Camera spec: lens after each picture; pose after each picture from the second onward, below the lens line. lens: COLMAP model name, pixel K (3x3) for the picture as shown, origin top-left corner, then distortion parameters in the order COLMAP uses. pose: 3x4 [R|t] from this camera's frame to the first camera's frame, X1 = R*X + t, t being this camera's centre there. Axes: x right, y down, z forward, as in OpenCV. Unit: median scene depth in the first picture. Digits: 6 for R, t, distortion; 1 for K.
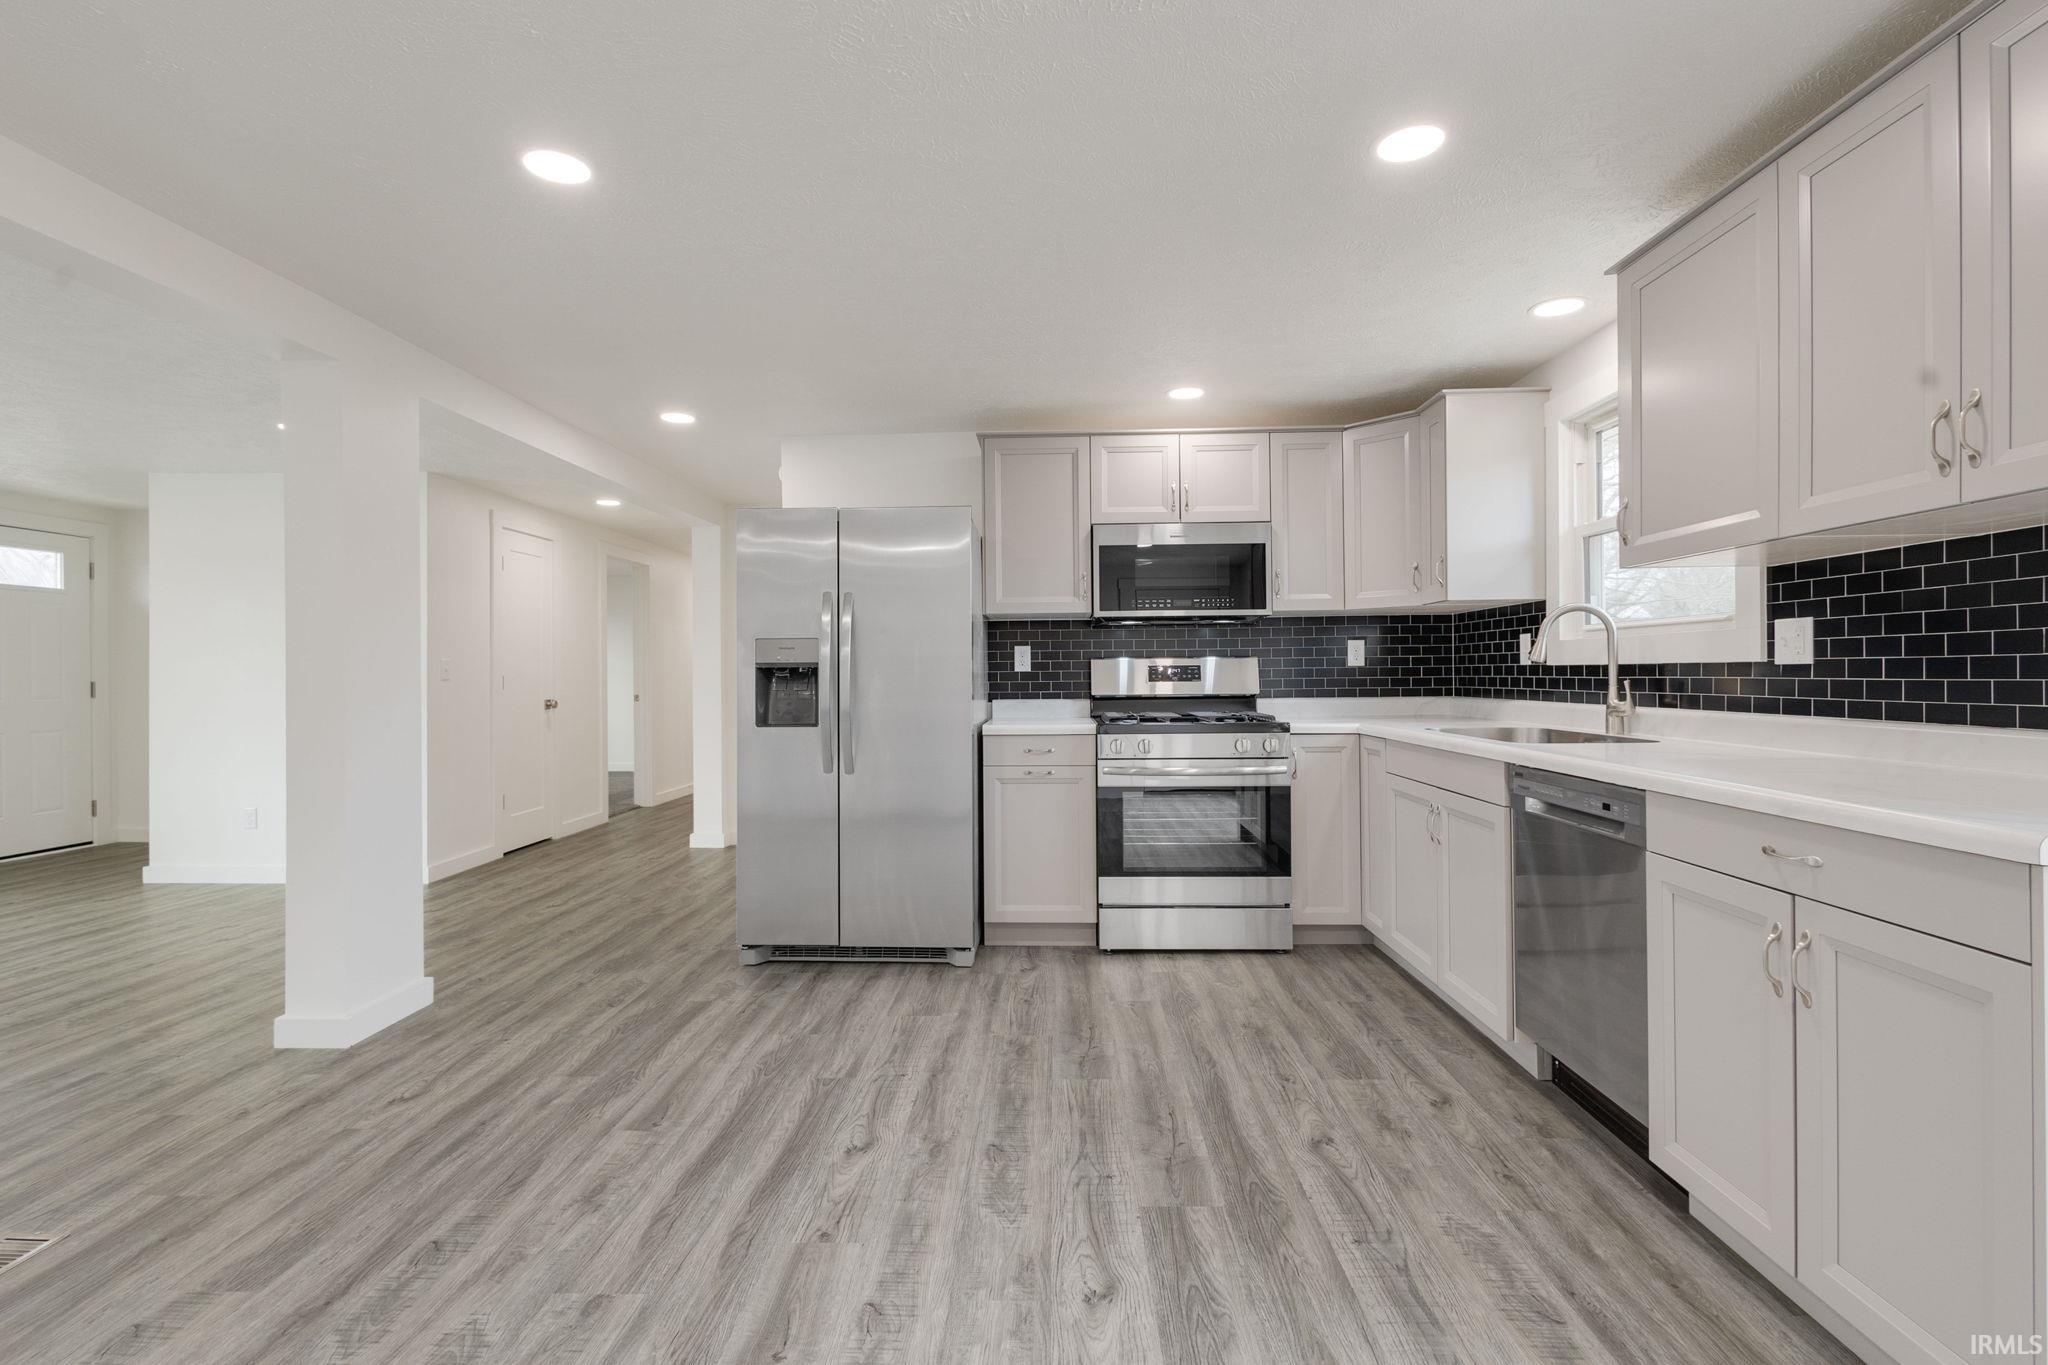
lens RADIAL K [[936.9, 0, 1021.4], [0, 936.9, 680.9], [0, 0, 1]] dist [0.004447, -0.001093]
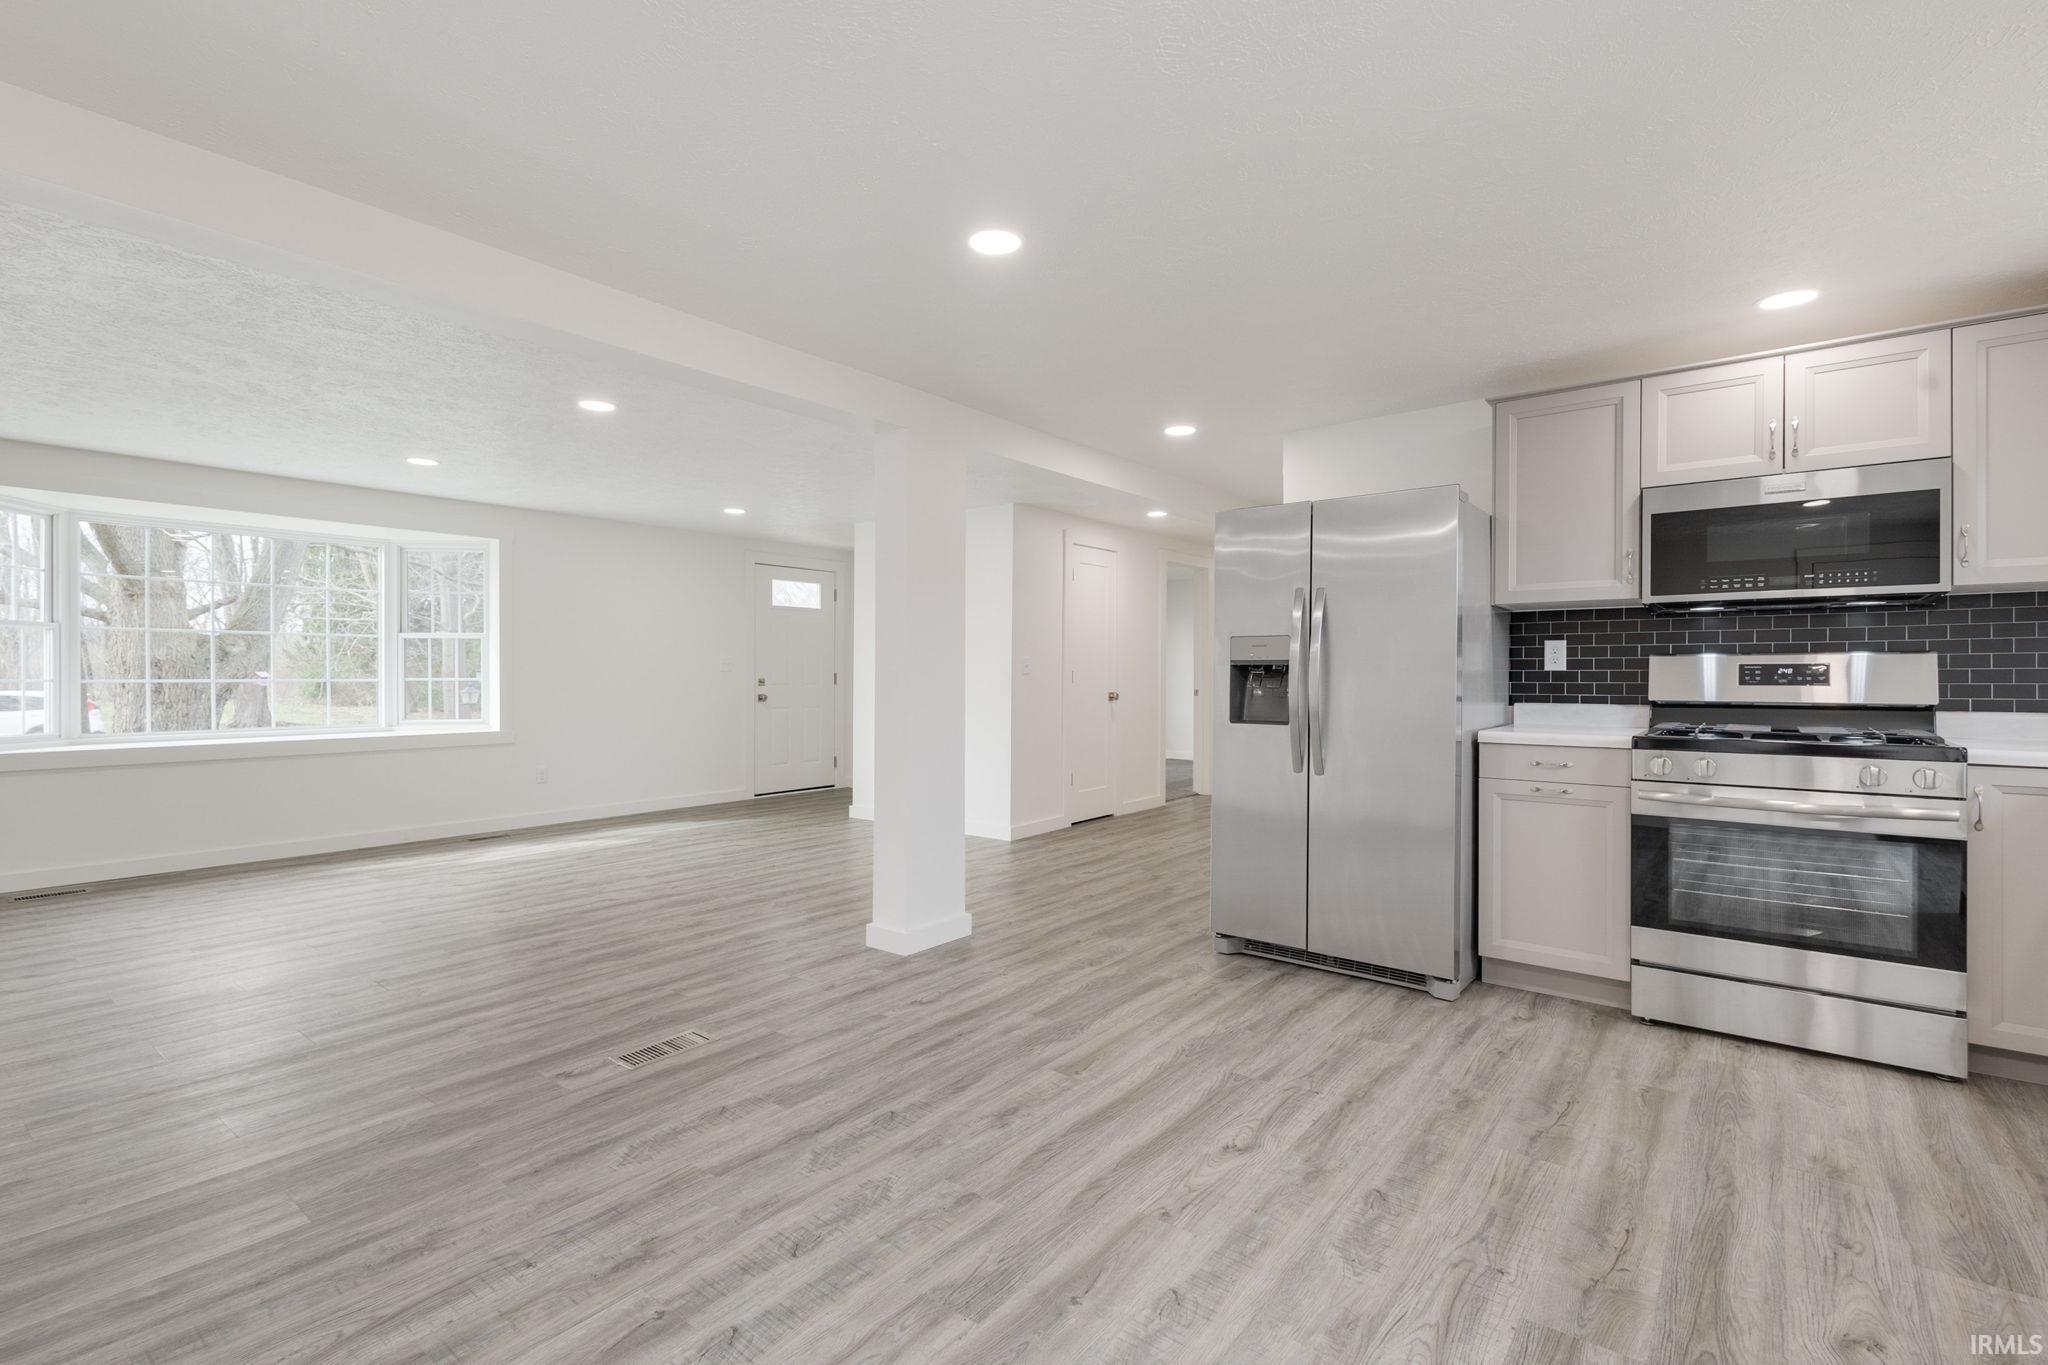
lens RADIAL K [[936.0, 0, 1020.0], [0, 936.0, 678.4], [0, 0, 1]] dist [0.004906, -0.000687]
pose [[0.806027, 0.012063, -0.591756, 0.152181], [-0.011685, 0.999922, 0.004468, -0.001289], [0.591763, 0.003314, 0.806105, 0.040858]]
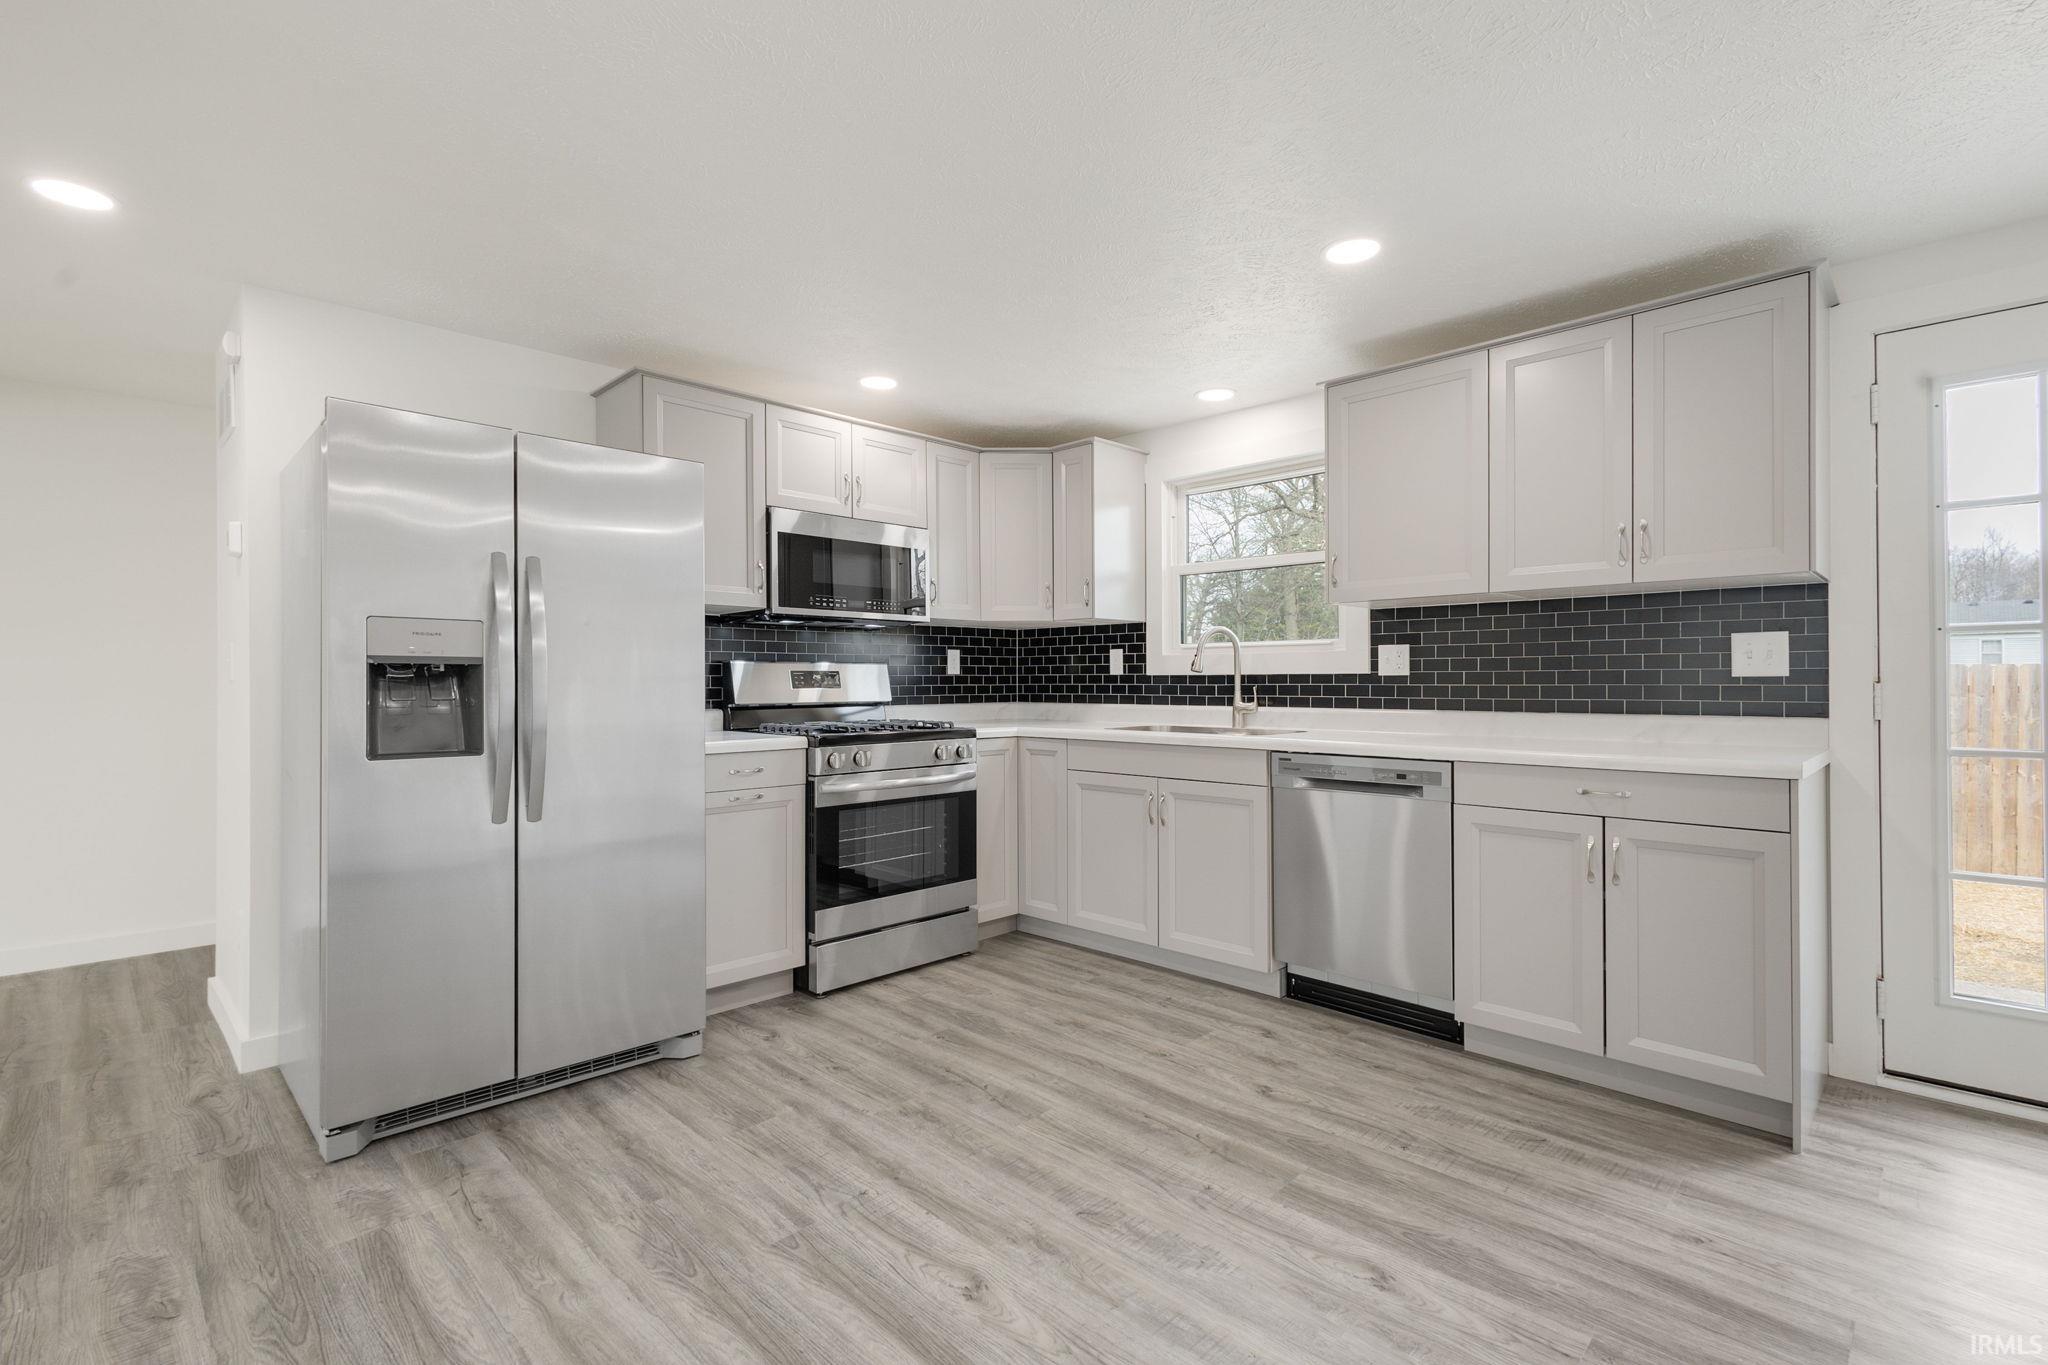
lens RADIAL K [[936.0, 0, 1020.0], [0, 936.0, 678.4], [0, 0, 1]] dist [0.004906, -0.000687]
pose [[0.680109, 0.009877, 0.733045, -0.489476], [0.001269, 0.999892, -0.014650, 0.005924], [-0.733110, 0.010894, 0.680023, 0.301196]]
